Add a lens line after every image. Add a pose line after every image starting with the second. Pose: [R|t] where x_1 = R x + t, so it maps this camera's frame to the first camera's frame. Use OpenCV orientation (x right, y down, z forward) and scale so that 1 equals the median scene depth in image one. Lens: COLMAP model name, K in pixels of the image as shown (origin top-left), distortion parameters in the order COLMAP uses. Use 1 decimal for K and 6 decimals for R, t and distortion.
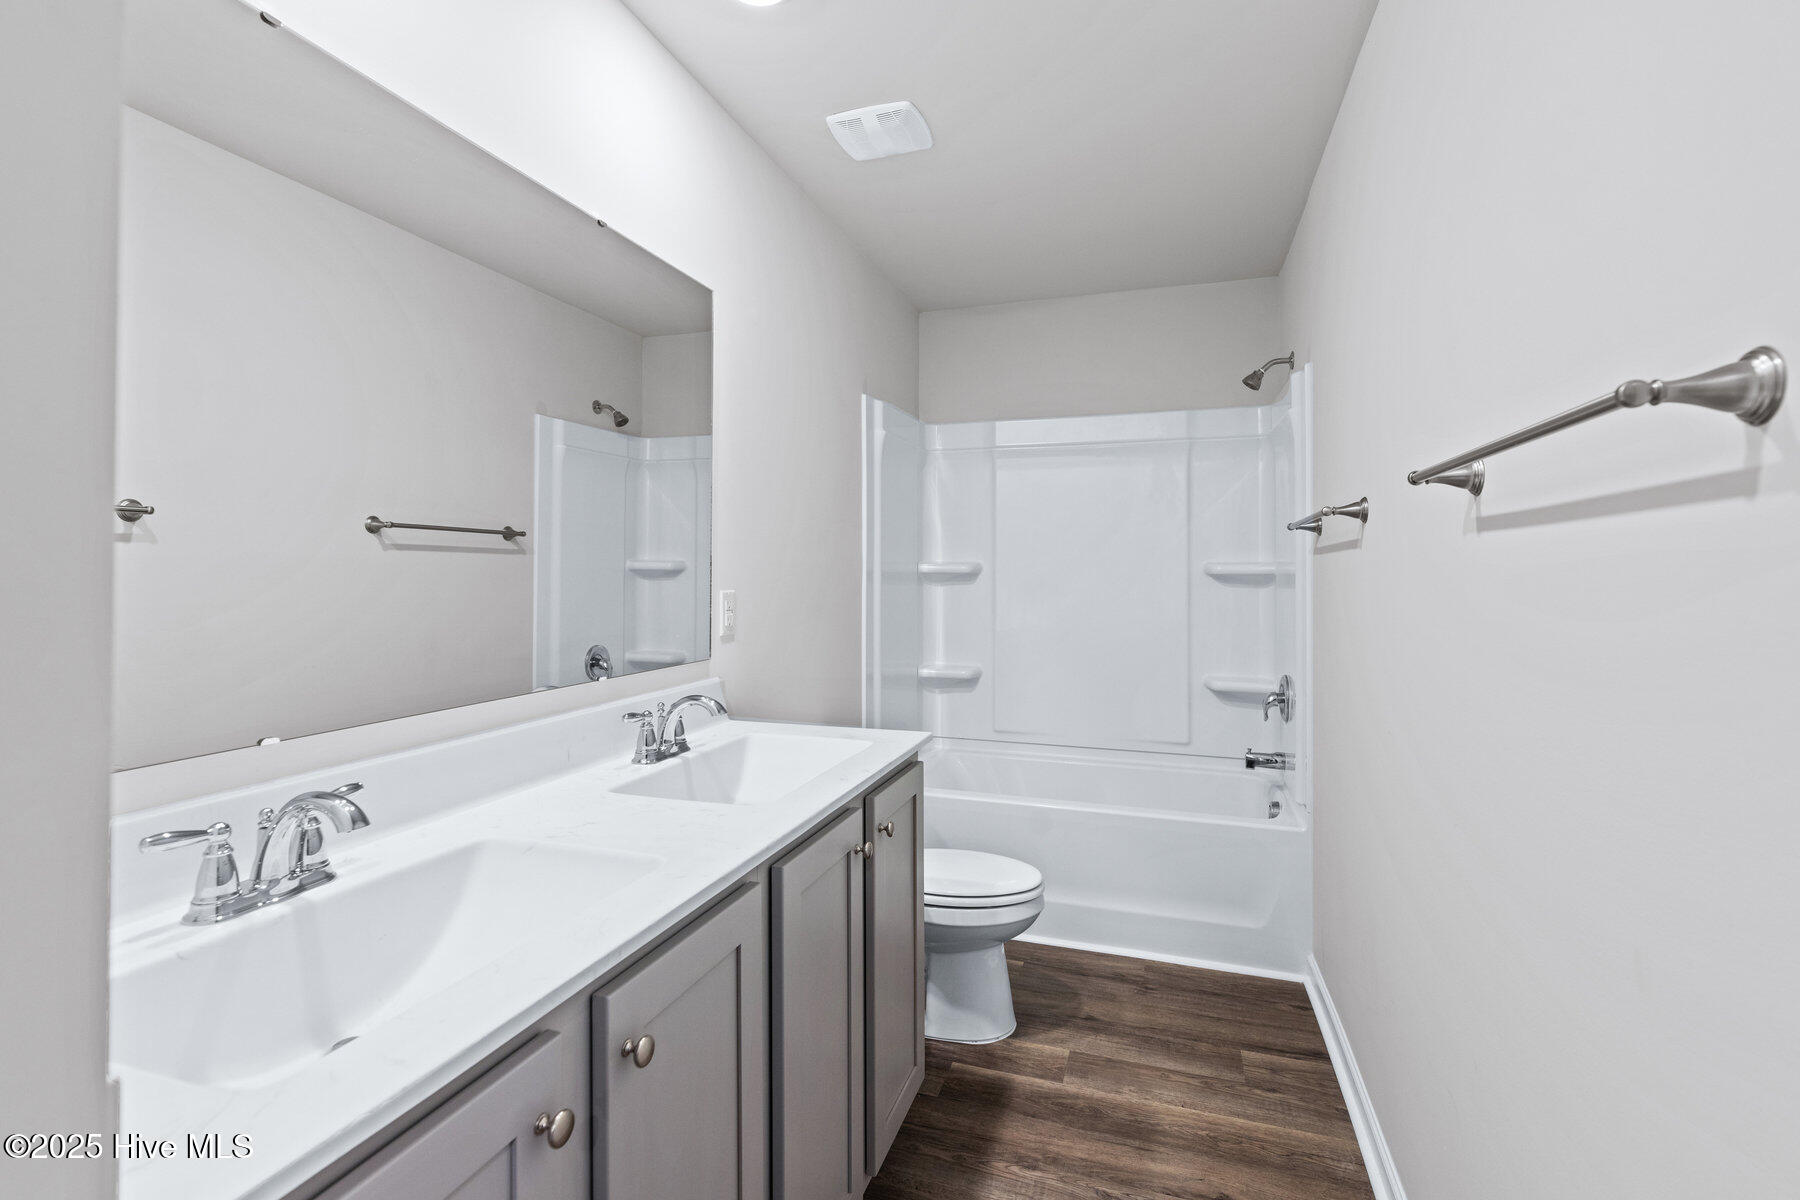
lens RADIAL K [[824.1, 0, 896.8], [0, 824.1, 581.8], [0, 0, 1]] dist [0.004501, 0.000236]
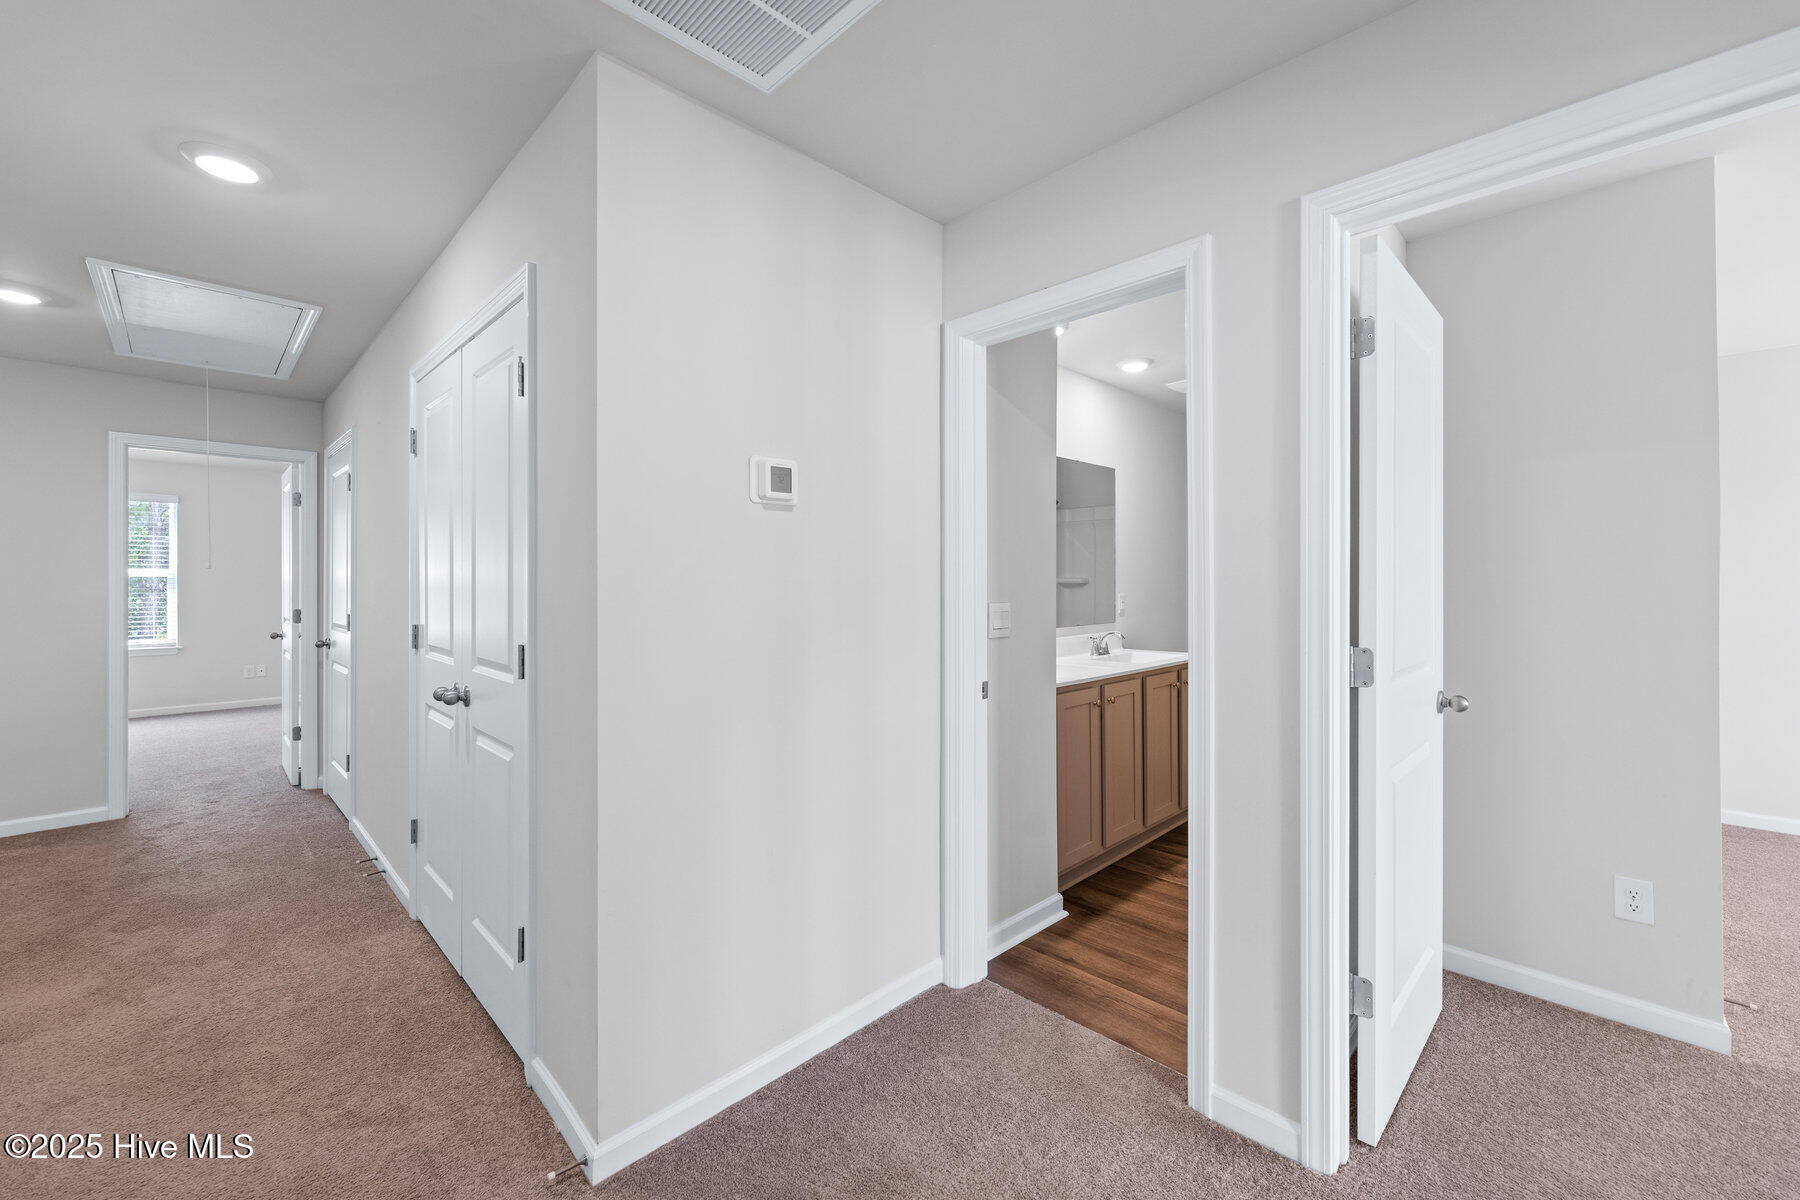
lens RADIAL K [[724.3, 0, 894.3], [0, 724.3, 595.6], [0, 0, 1]] dist [-0.000569, -0.000006]
pose [[0.890091, -0.000220, -0.455784, 0.333287], [0.005712, 0.999927, 0.010672, -0.025288], [0.455748, -0.012103, 0.890027, -2.365399]]
